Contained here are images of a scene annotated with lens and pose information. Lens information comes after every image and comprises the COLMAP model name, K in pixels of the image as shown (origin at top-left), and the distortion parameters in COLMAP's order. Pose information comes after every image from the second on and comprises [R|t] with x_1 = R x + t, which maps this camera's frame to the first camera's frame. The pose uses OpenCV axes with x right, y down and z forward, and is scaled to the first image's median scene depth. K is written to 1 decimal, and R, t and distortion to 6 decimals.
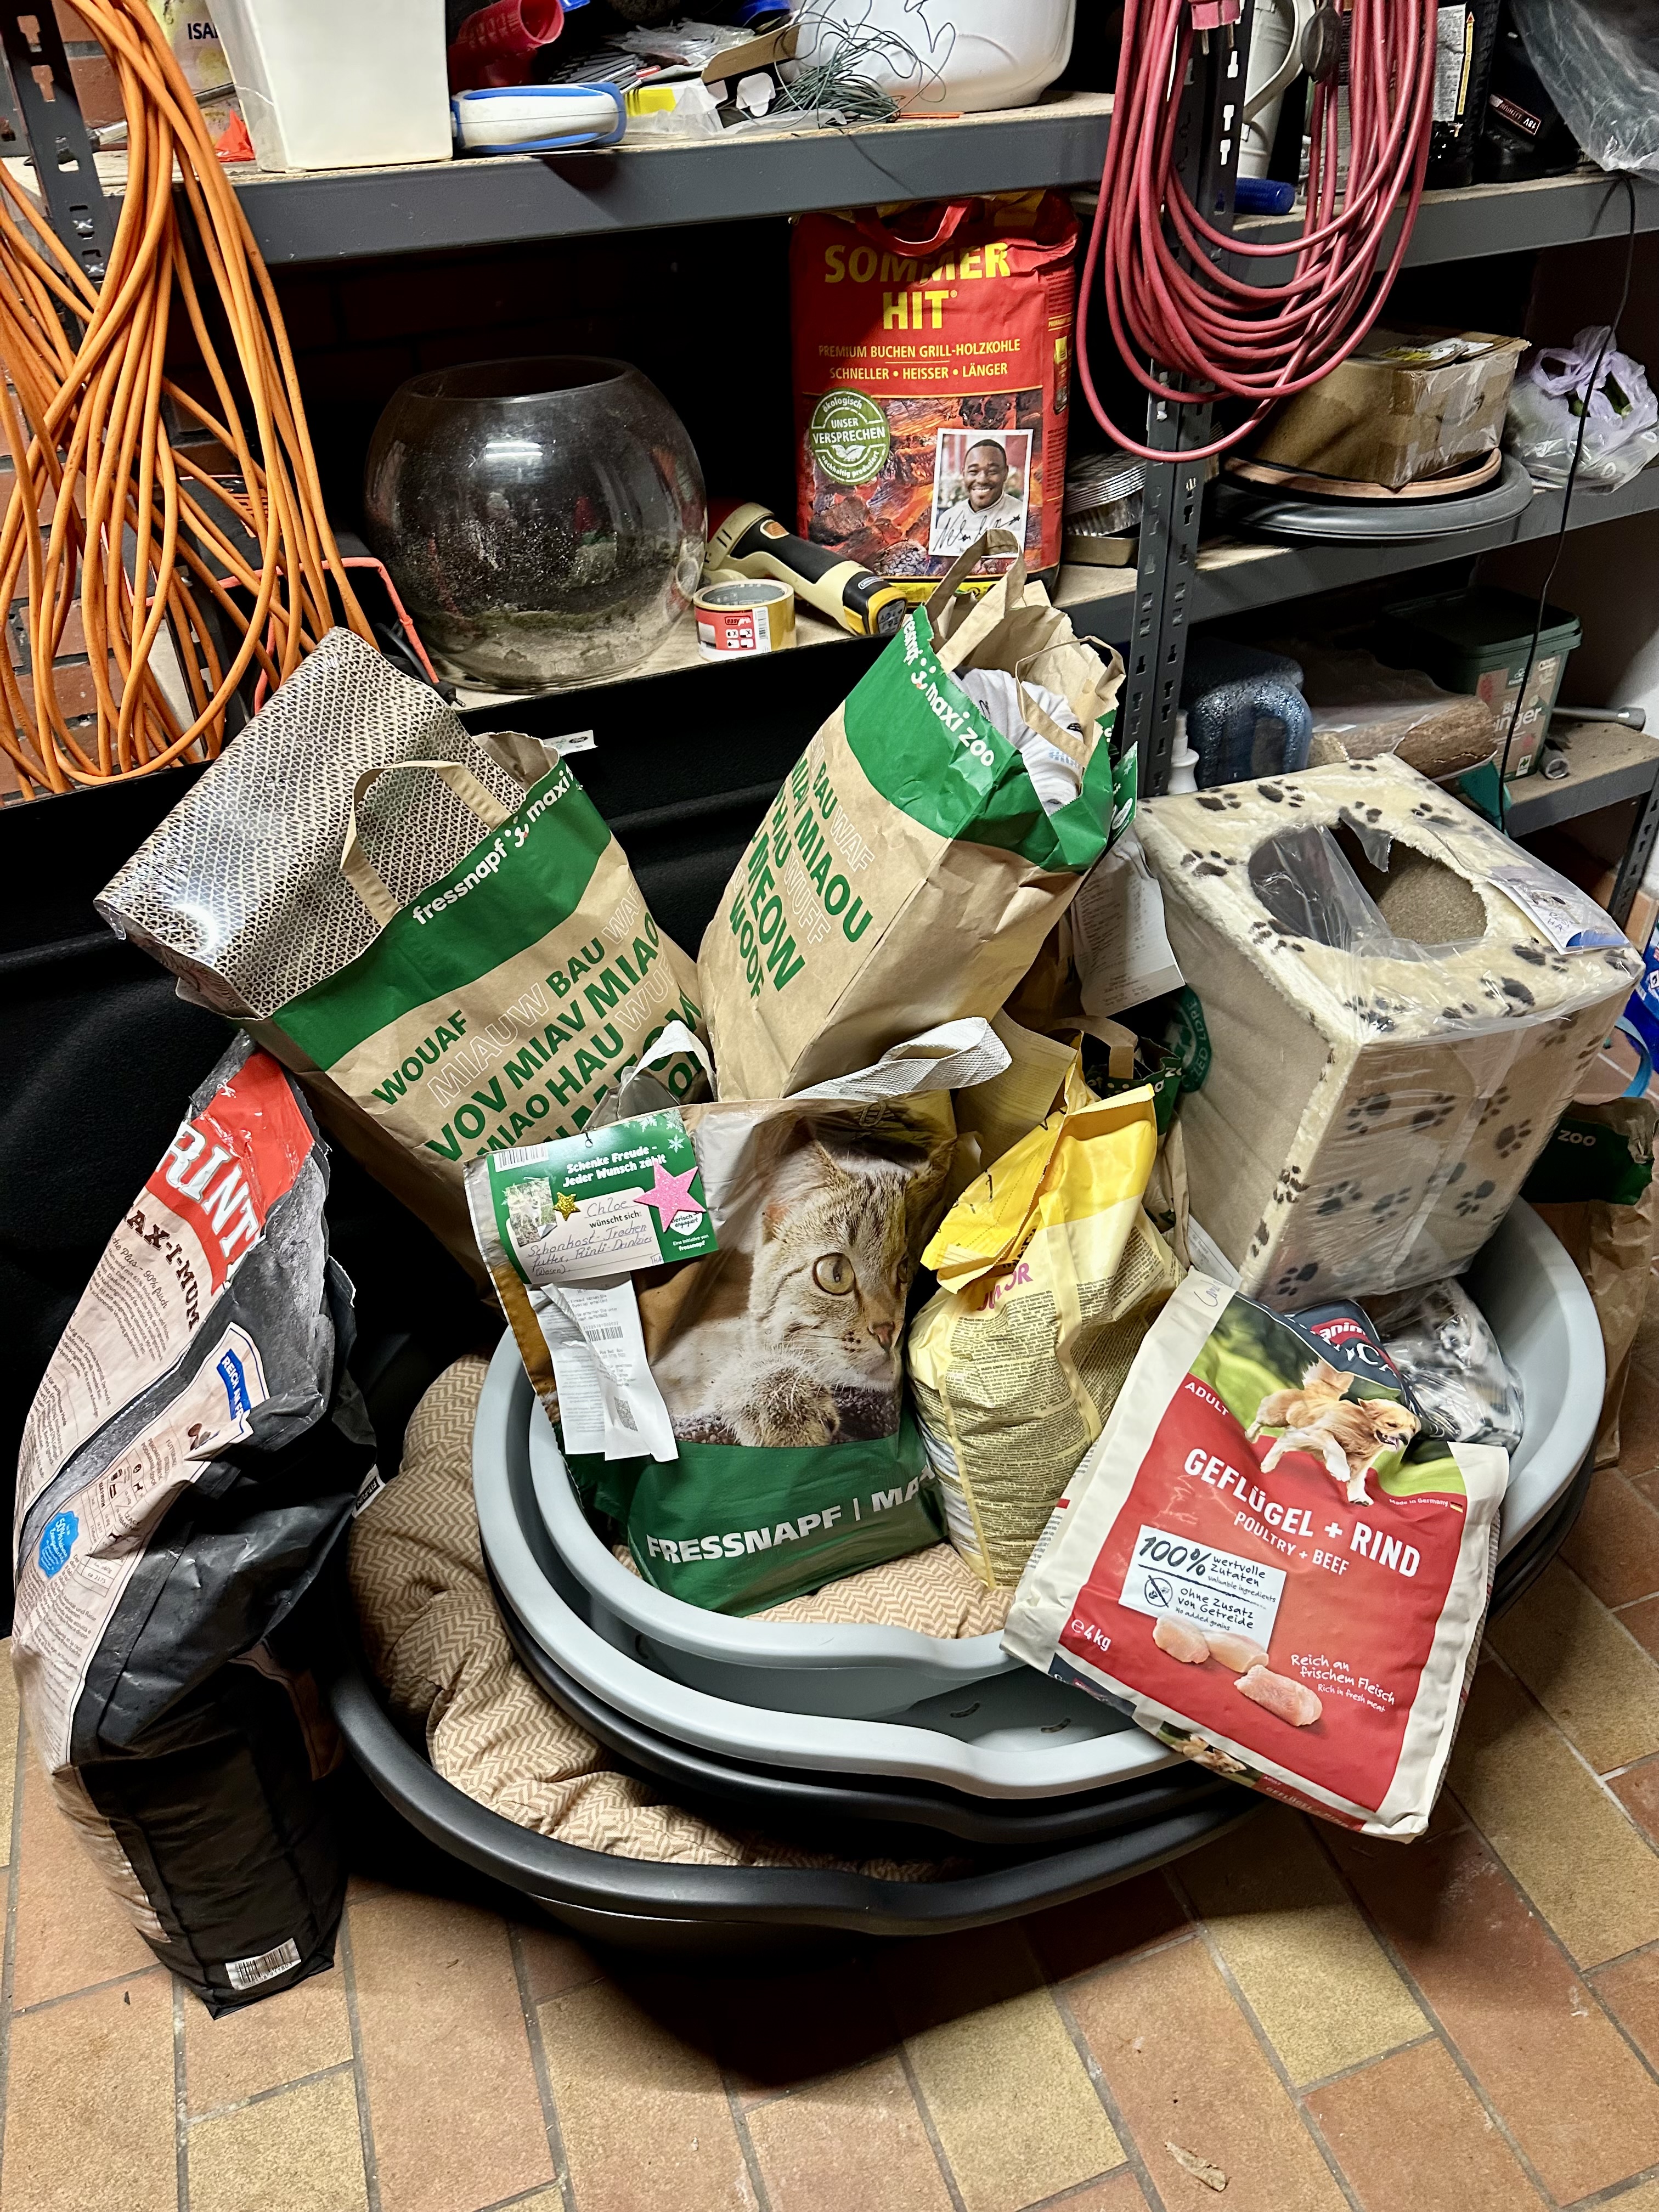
lens RADIAL K [[1715.4, 0, 798.6], [0, 1715.4, 1105.7], [0, 0, 1]] dist [0.174743, -0.338262]
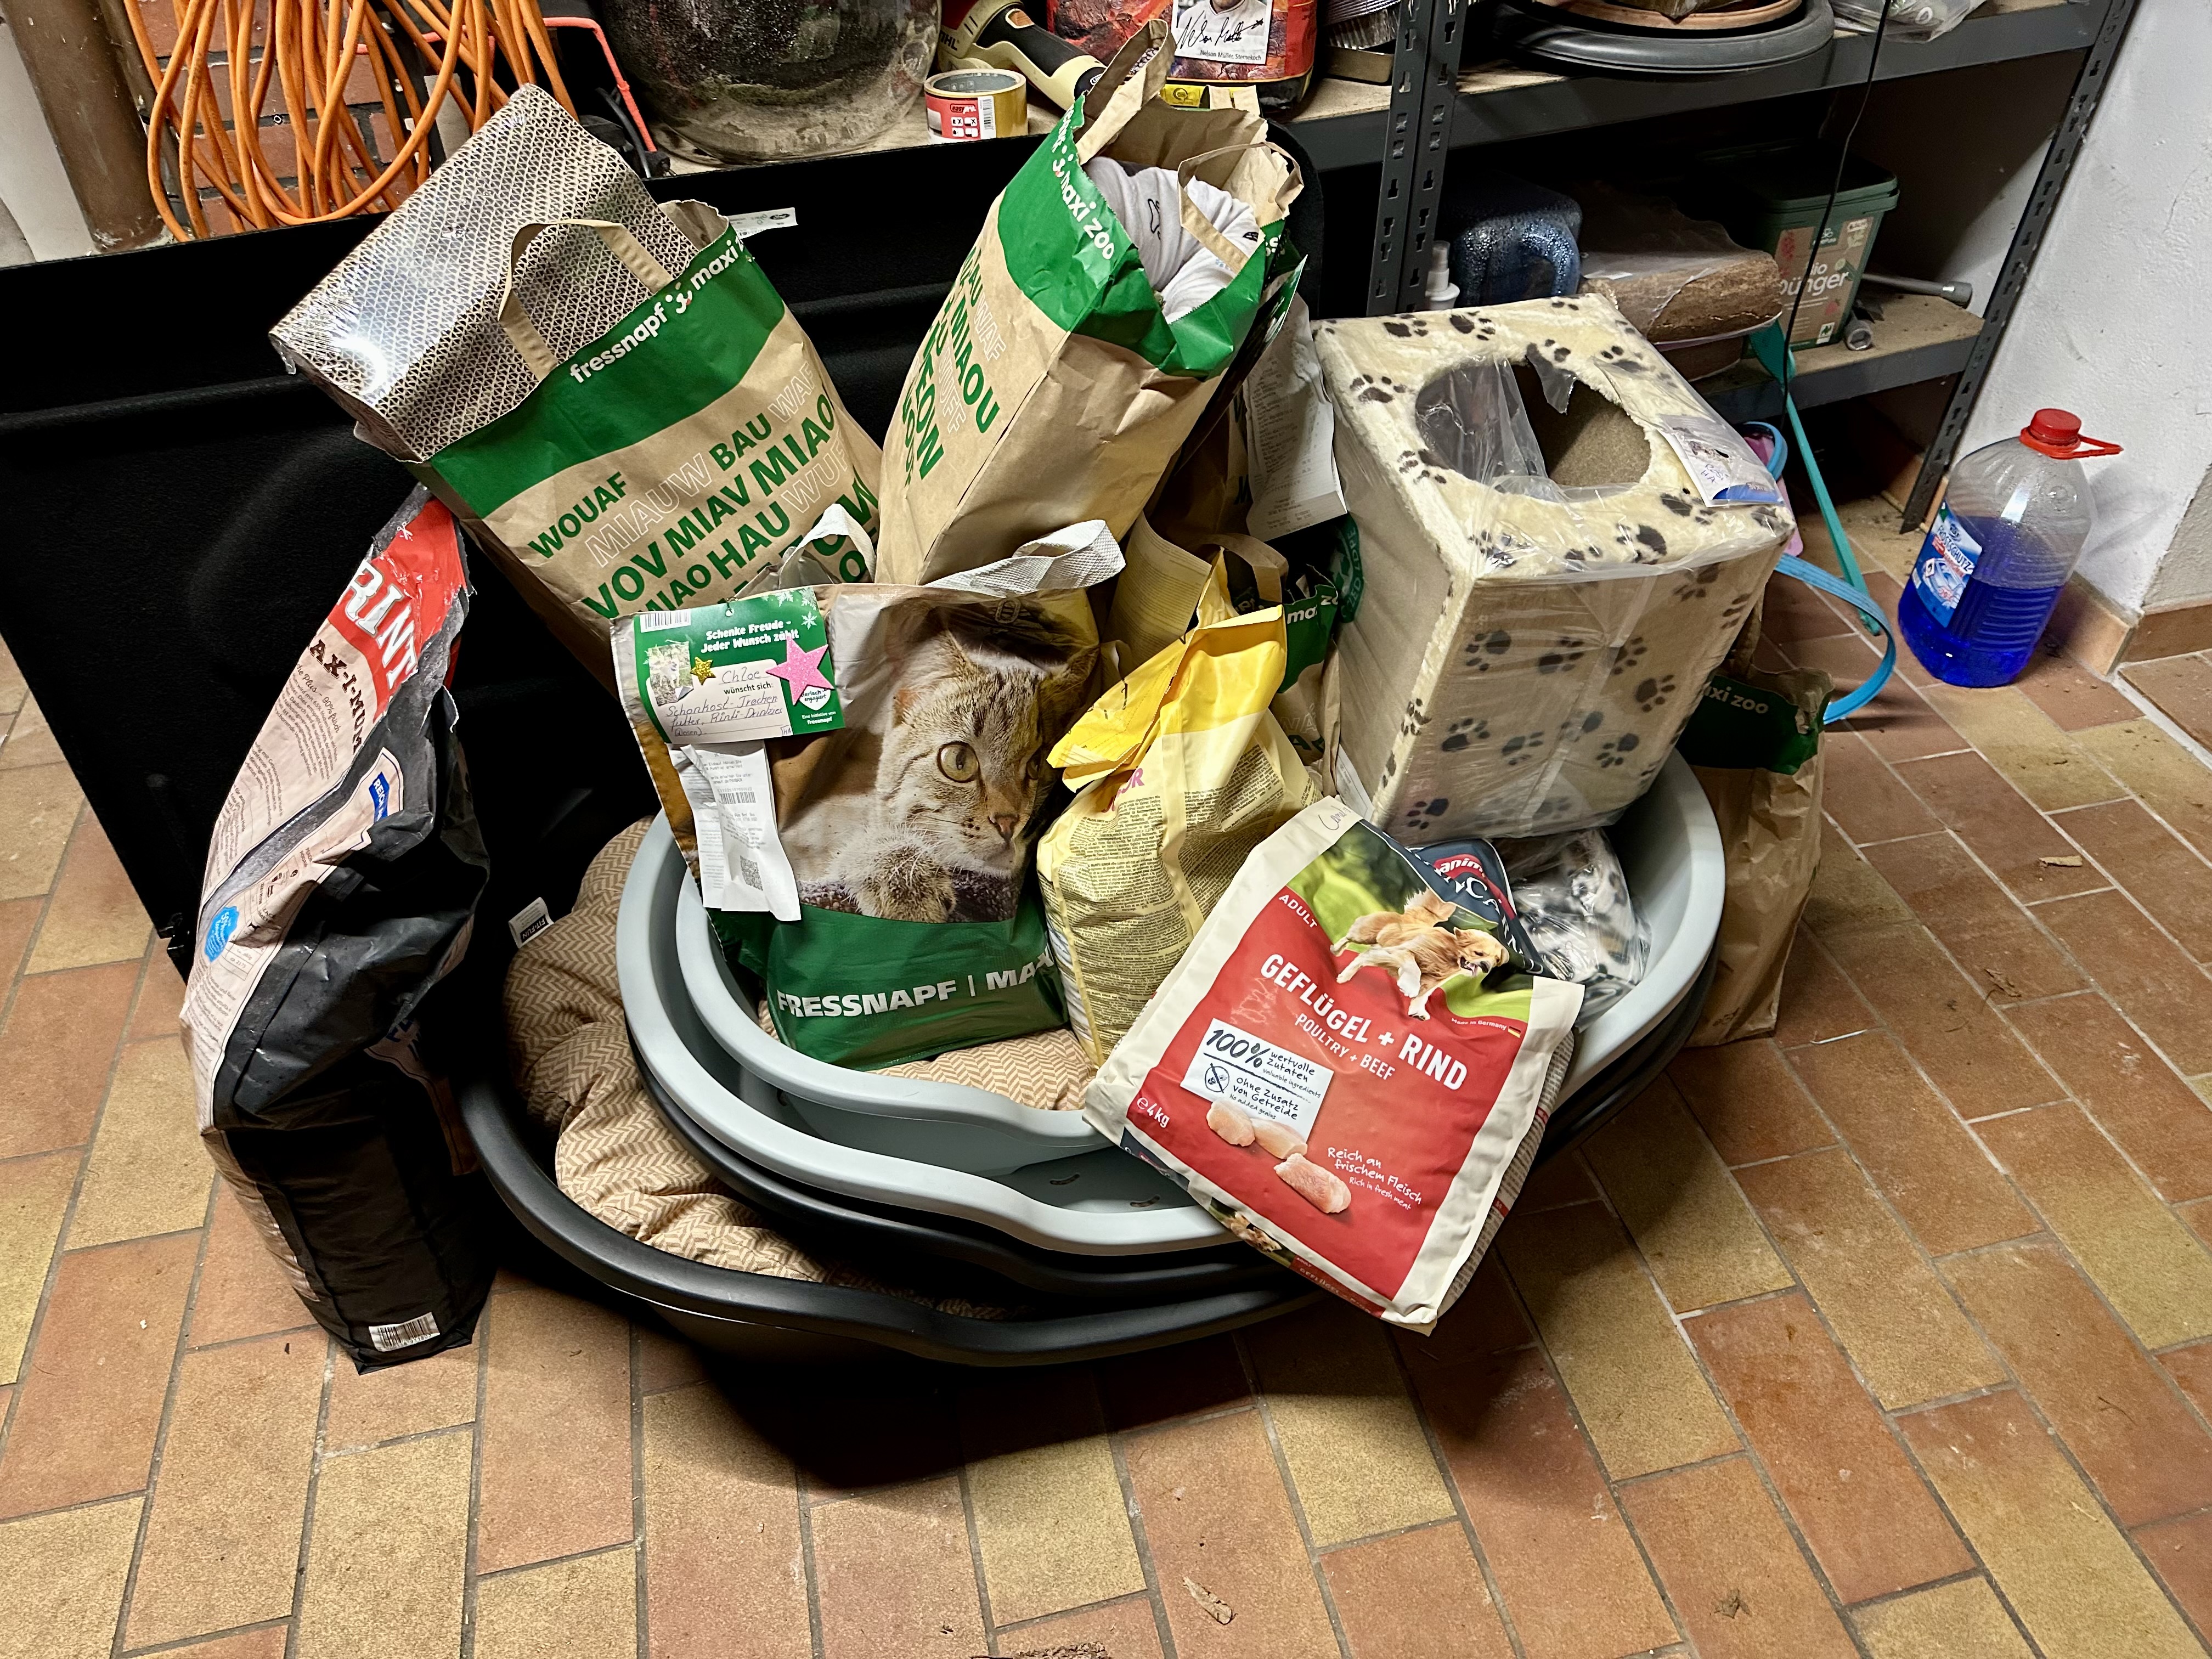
lens RADIAL K [[1715.4, 0, 1151.4], [0, 1715.4, 854.4], [0, 0, 1]] dist [0.174743, -0.338262]
pose [[0.992537, 0.095390, -0.075964, 0.220154], [-0.087206, 0.990684, 0.104598, 0.034059], [0.085234, -0.097193, 0.991609, -0.030489]]
